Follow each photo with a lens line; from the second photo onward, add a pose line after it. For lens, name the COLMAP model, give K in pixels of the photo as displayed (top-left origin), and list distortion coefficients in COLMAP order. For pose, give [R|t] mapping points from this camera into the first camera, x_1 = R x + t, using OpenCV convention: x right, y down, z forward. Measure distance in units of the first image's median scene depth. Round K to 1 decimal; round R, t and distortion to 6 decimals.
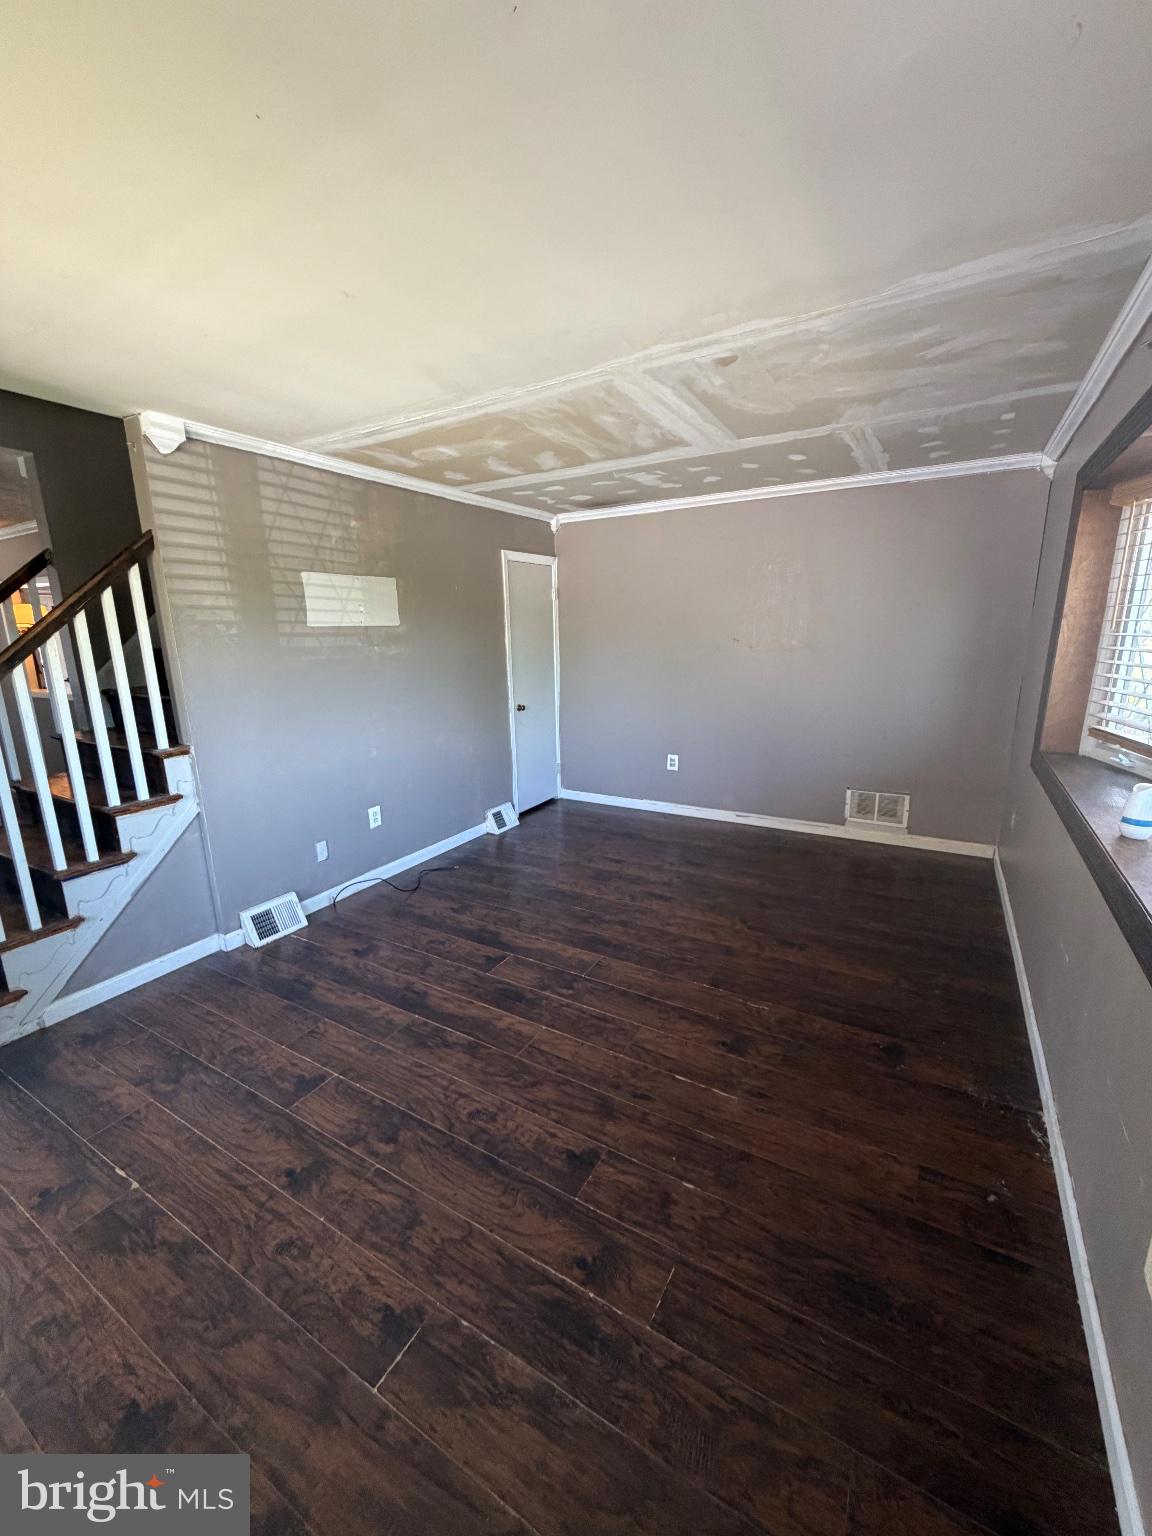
lens RADIAL K [[615.4, 0, 575.5], [0, 615.4, 766.0], [0, 0, 1]] dist [0.001799, -0.000138]
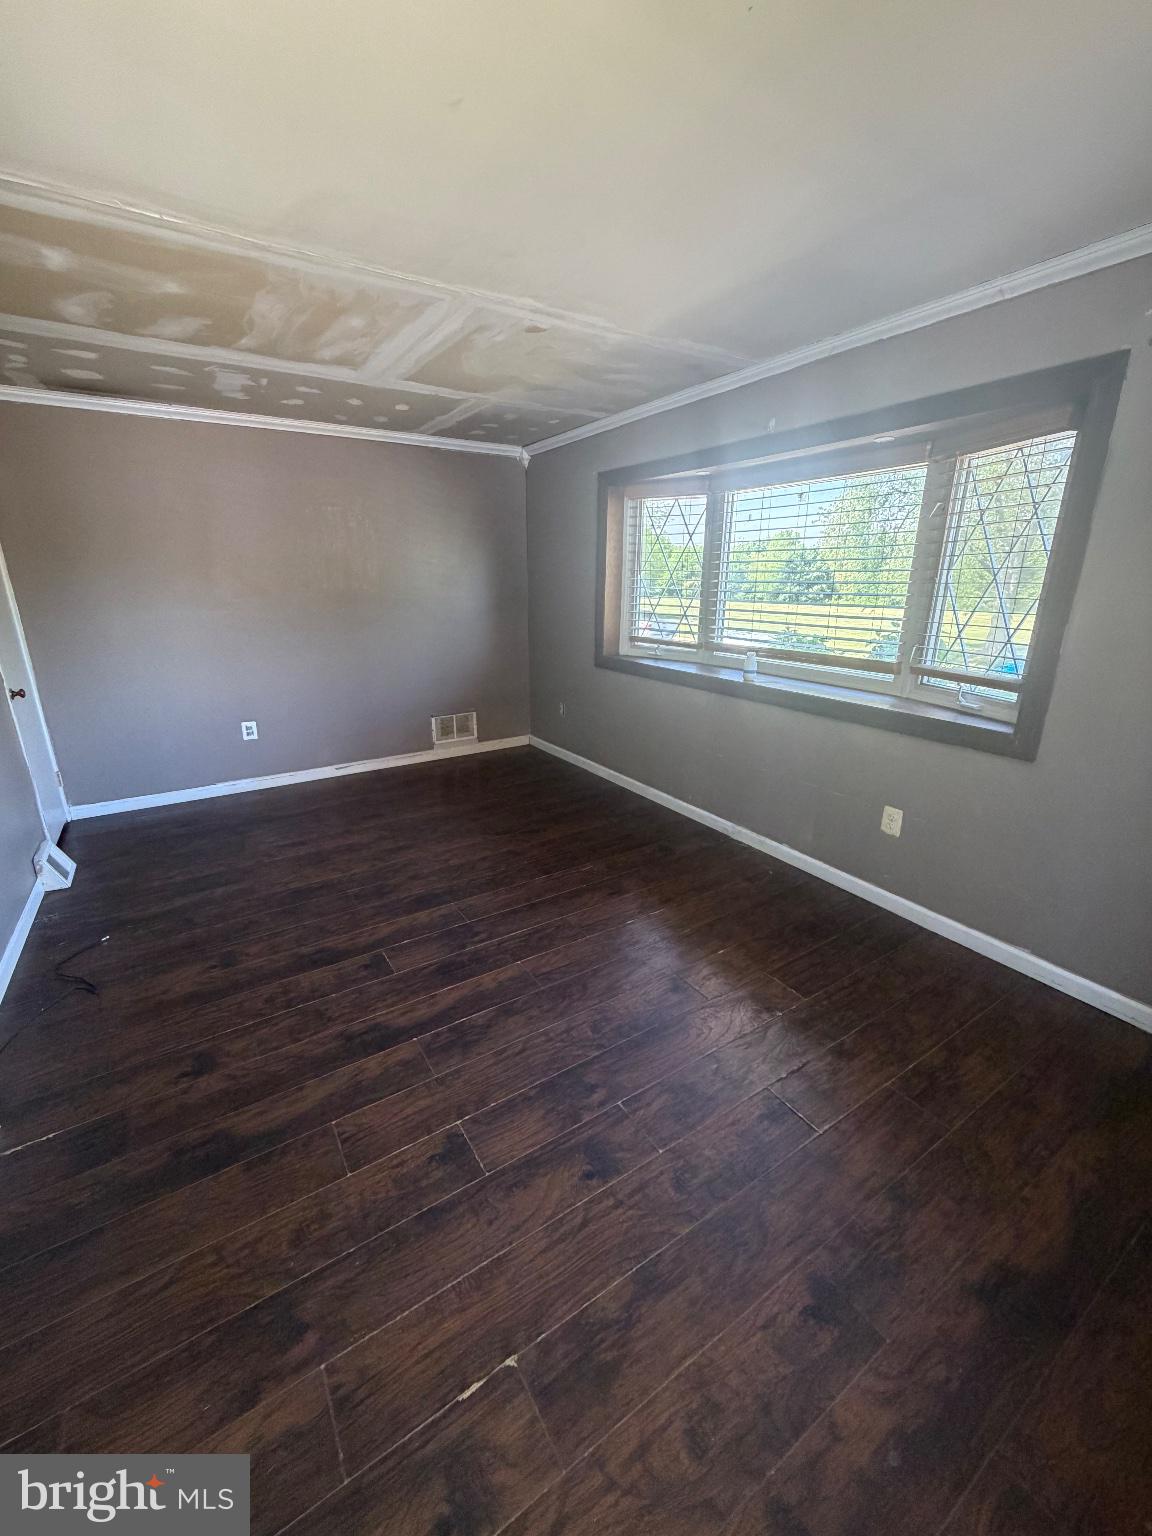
lens RADIAL K [[615.4, 0, 575.5], [0, 615.4, 766.0], [0, 0, 1]] dist [0.001799, -0.000138]
pose [[0.449678, -0.248933, 0.857801, -0.690204], [0.187363, 0.965300, 0.181909, -0.051928], [-0.873318, 0.078920, 0.480715, 0.339616]]
